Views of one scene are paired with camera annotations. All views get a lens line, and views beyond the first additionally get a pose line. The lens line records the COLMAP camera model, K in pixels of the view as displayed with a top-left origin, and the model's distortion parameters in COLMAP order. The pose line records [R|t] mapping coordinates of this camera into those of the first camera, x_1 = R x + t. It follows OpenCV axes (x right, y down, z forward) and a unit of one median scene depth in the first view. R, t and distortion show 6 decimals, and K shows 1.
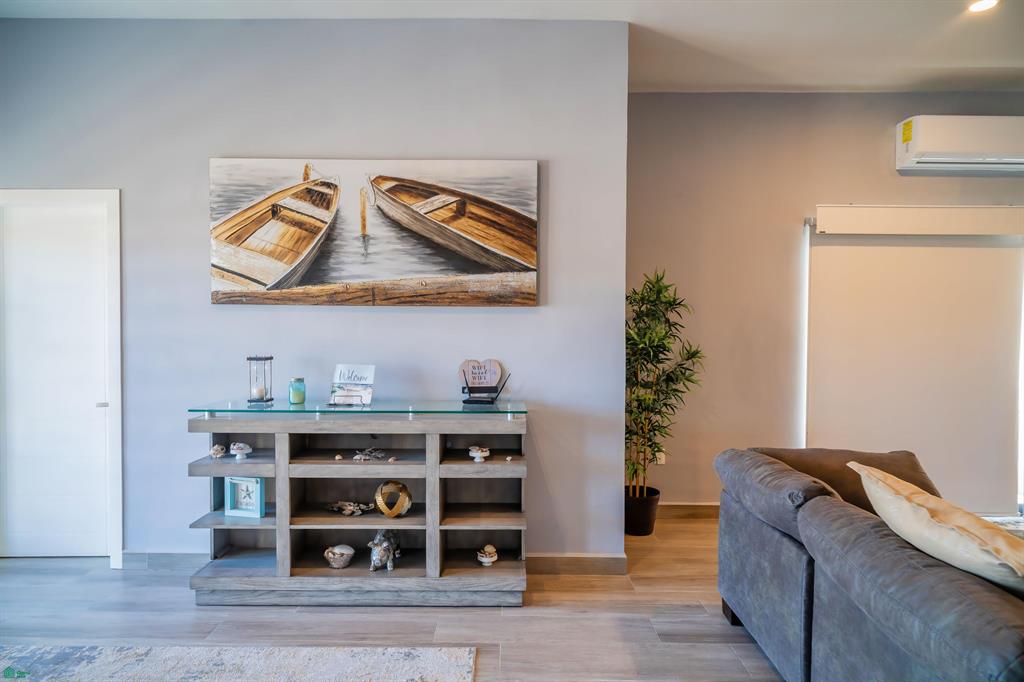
lens RADIAL K [[604.6, 0, 512.0], [0, 604.6, 341.0], [0, 0, 1]] dist [0.004541, 0.000478]
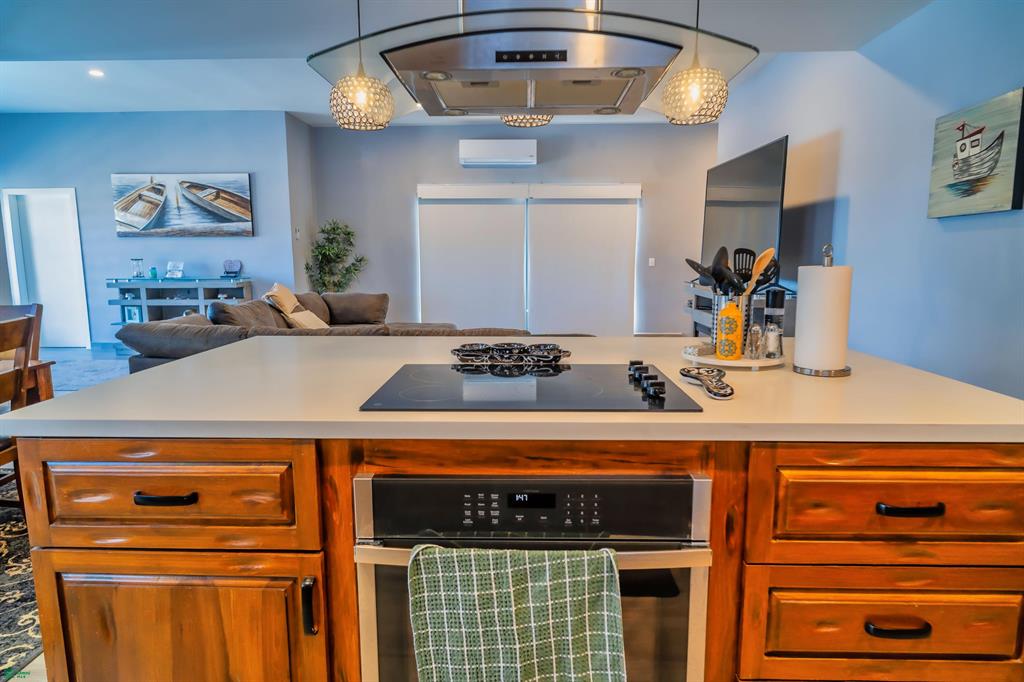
lens RADIAL K [[604.6, 0, 512.0], [0, 604.6, 341.0], [0, 0, 1]] dist [0.004541, 0.000478]
pose [[0.999483, -0.004487, -0.031840, 1.128522], [0.008288, 0.992706, 0.120274, 0.071038], [0.031069, -0.120475, 0.992230, -1.363583]]
